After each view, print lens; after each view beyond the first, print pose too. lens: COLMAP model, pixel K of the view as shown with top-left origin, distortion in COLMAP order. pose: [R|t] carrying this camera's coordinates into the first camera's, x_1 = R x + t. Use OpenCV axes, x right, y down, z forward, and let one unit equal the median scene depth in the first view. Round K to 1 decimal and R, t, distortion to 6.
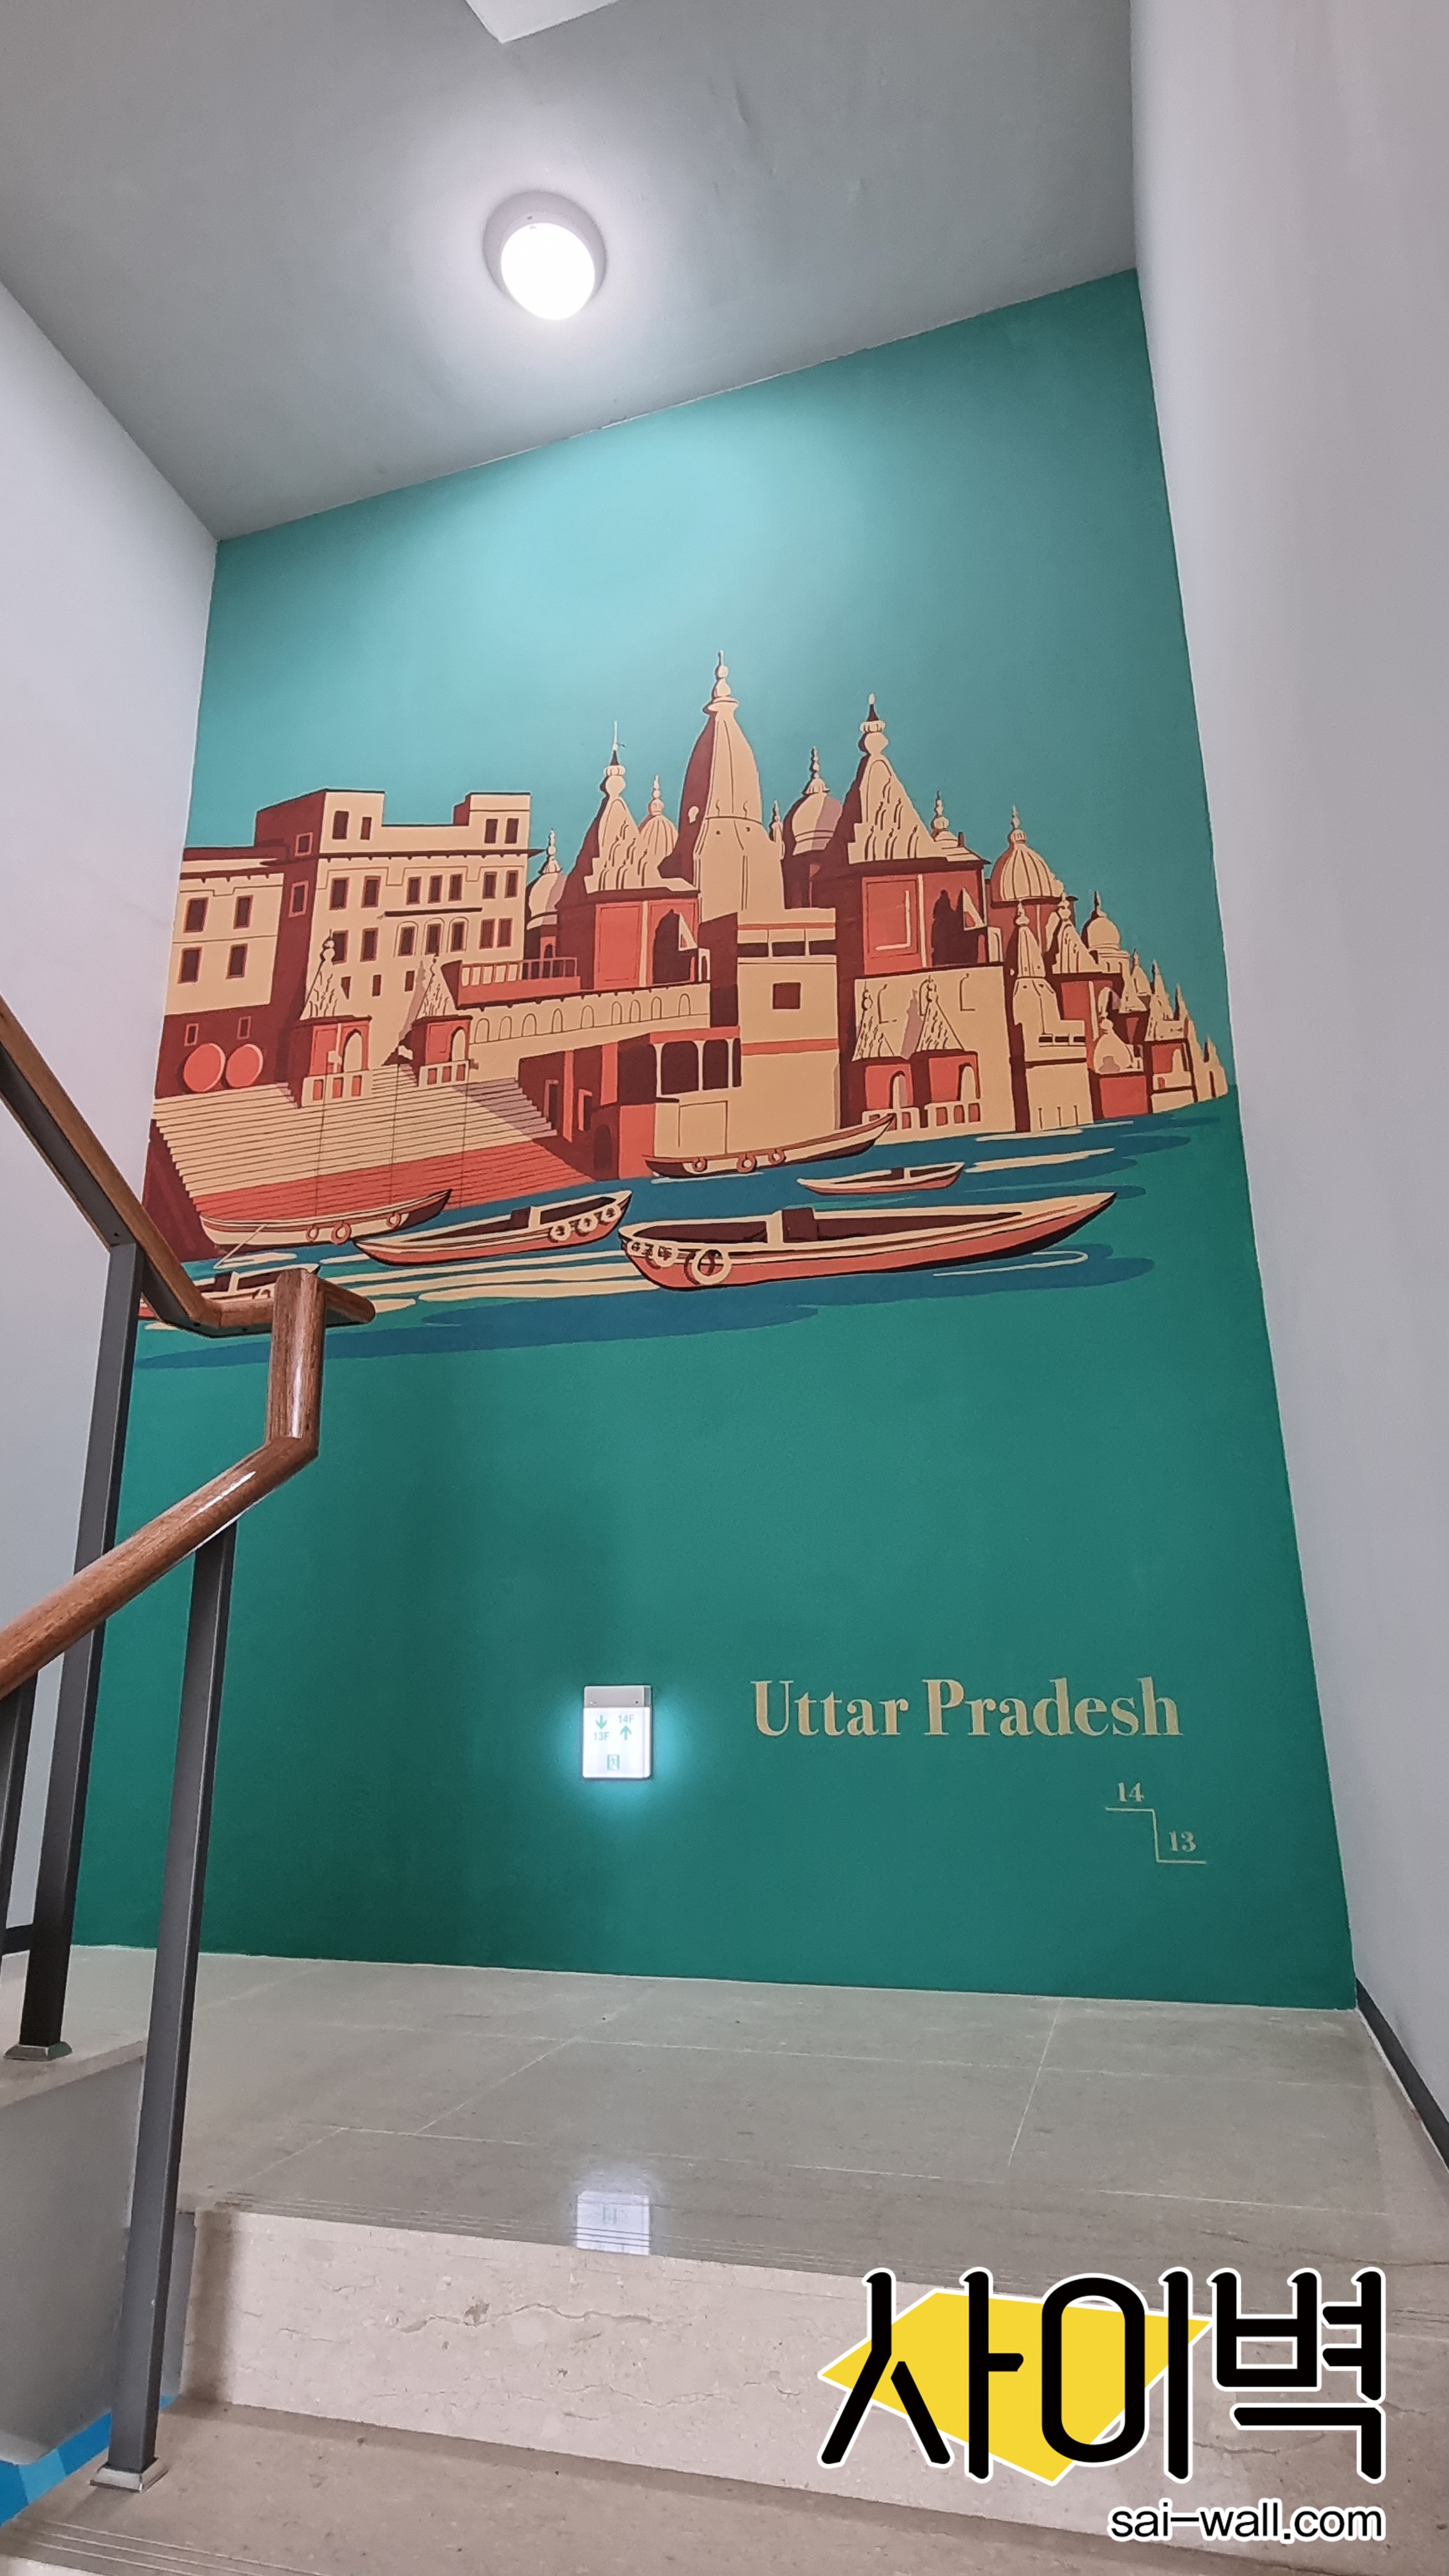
lens RADIAL K [[1034.2, 0, 729.6], [0, 1034.2, 1298.8], [0, 0, 1]] dist [0.003368, -0.003829]
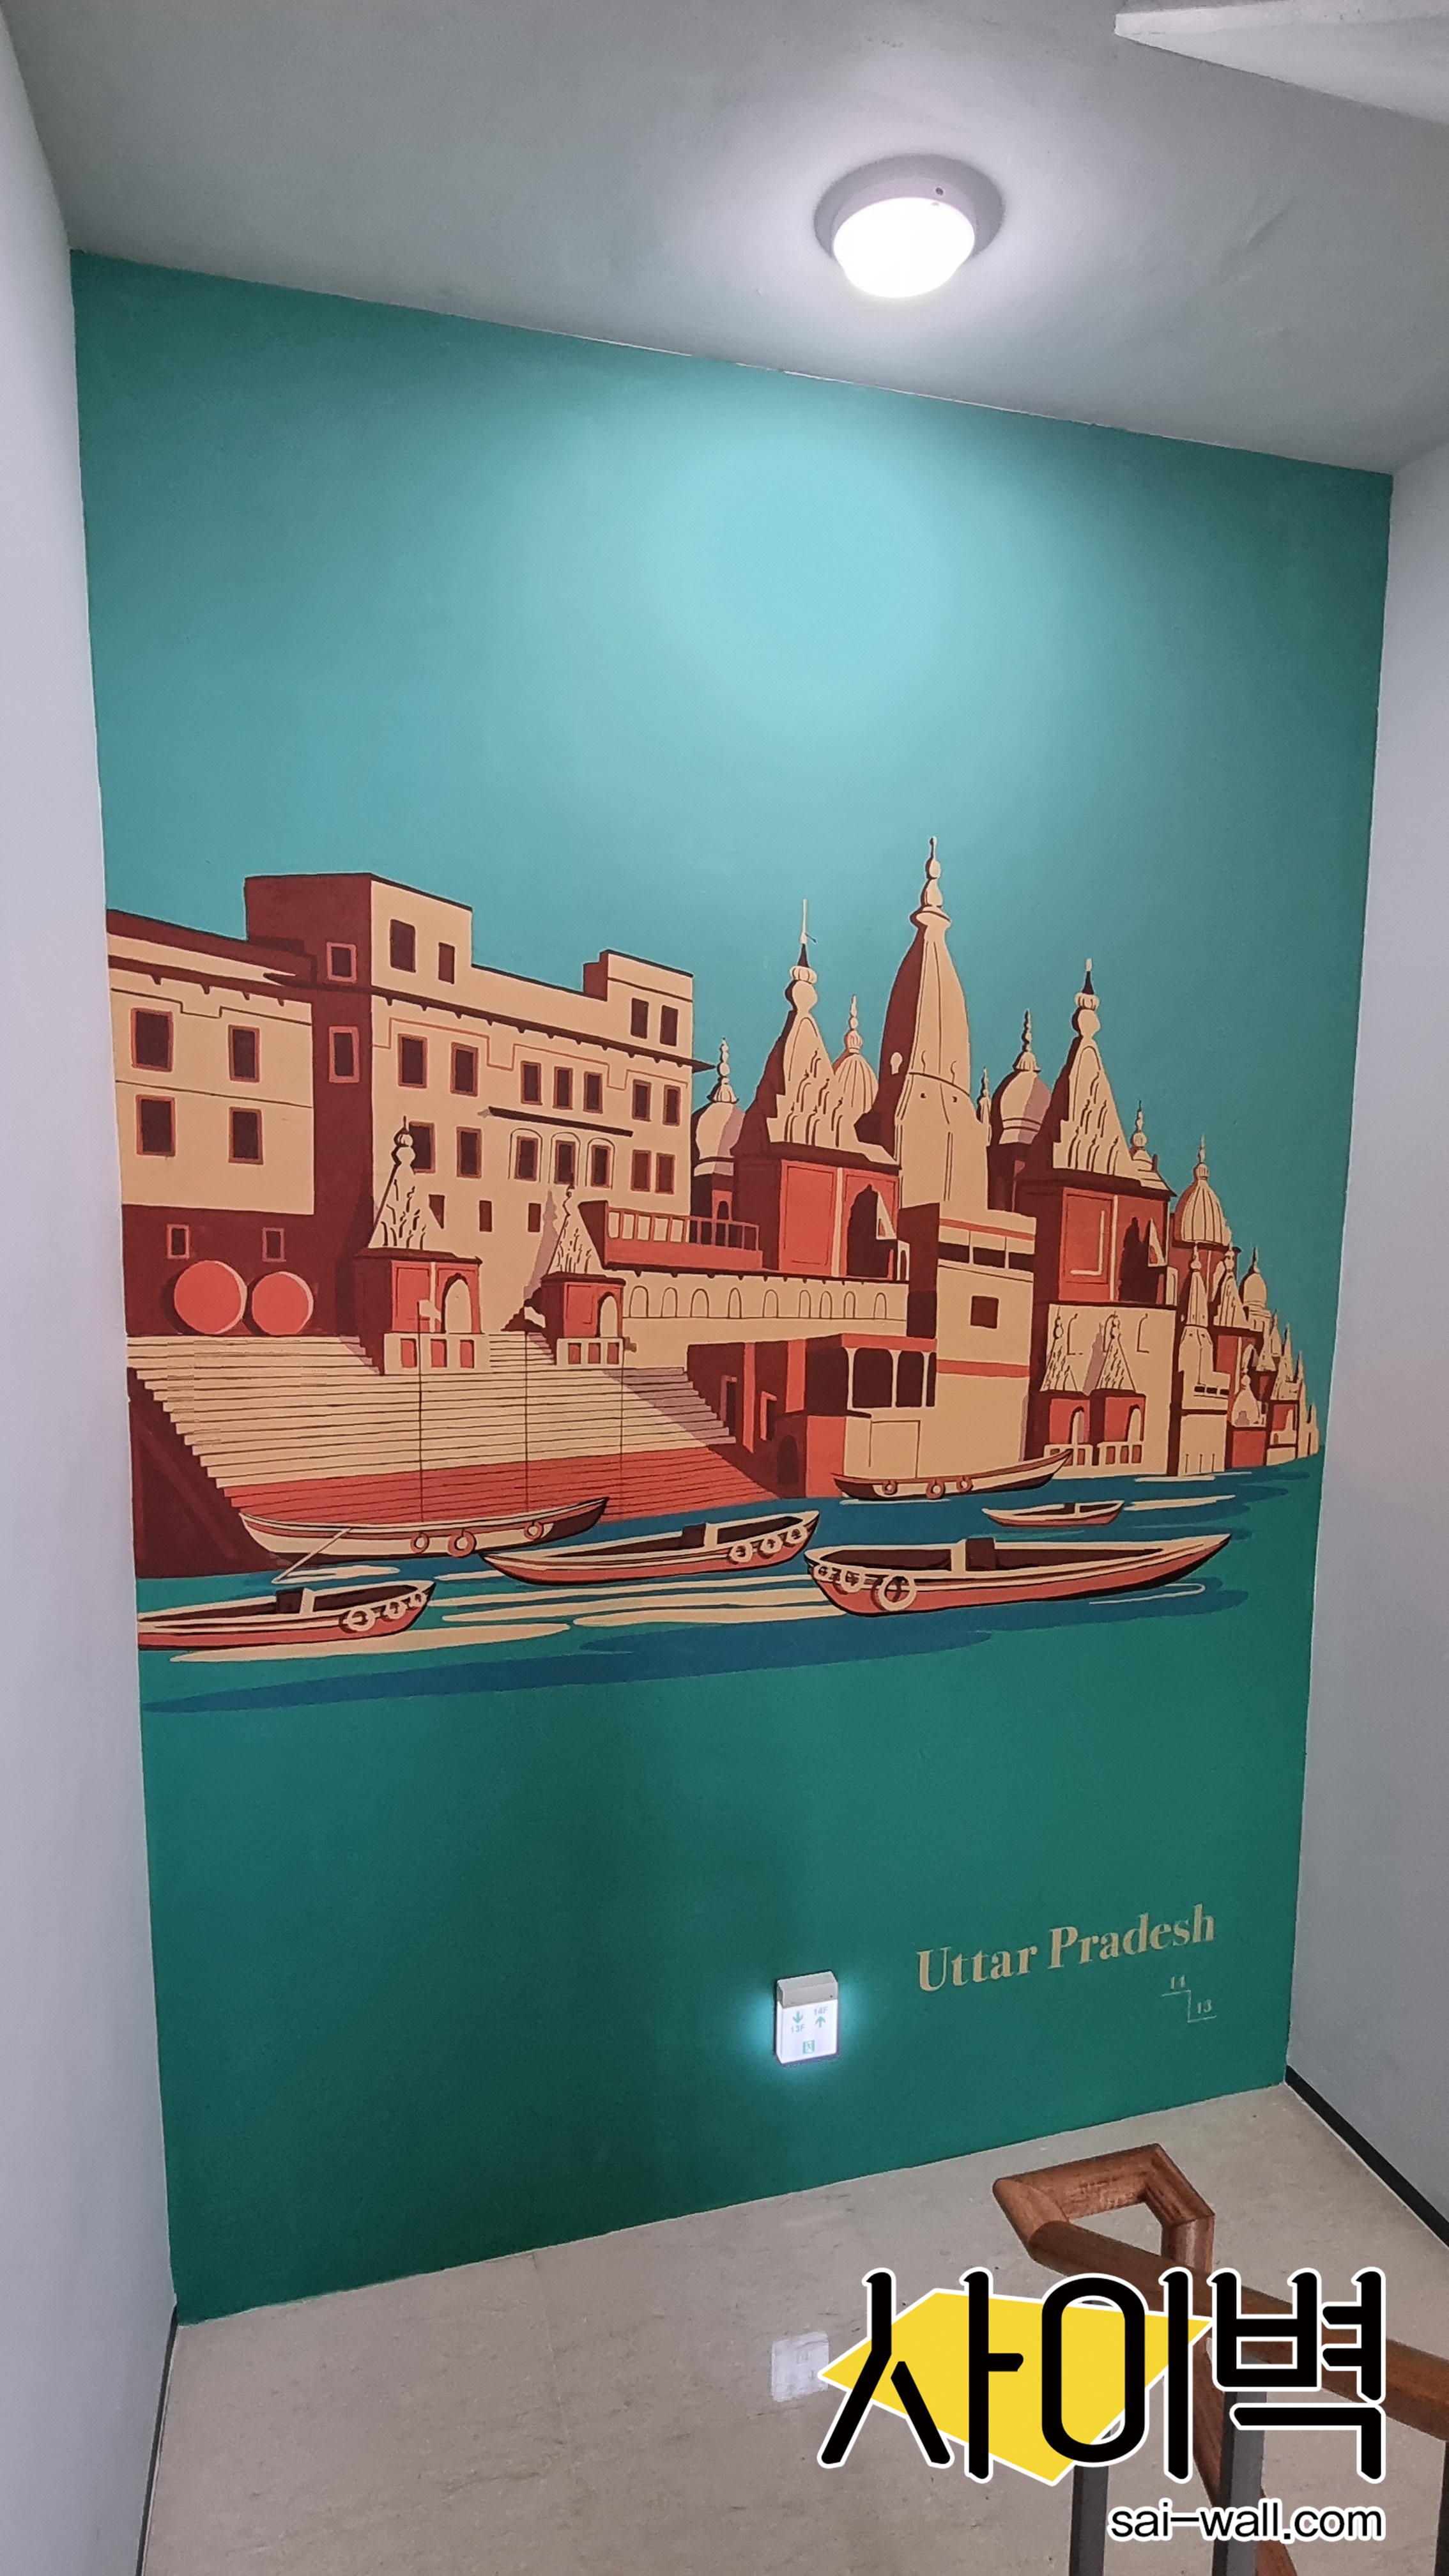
lens RADIAL K [[1034.2, 0, 729.6], [0, 1034.2, 1298.8], [0, 0, 1]] dist [0.003368, -0.003829]
pose [[0.895277, -0.009809, 0.445401, -0.571327], [-0.130235, 0.950323, 0.282709, -0.531138], [-0.426049, -0.311110, 0.849525, 0.276881]]
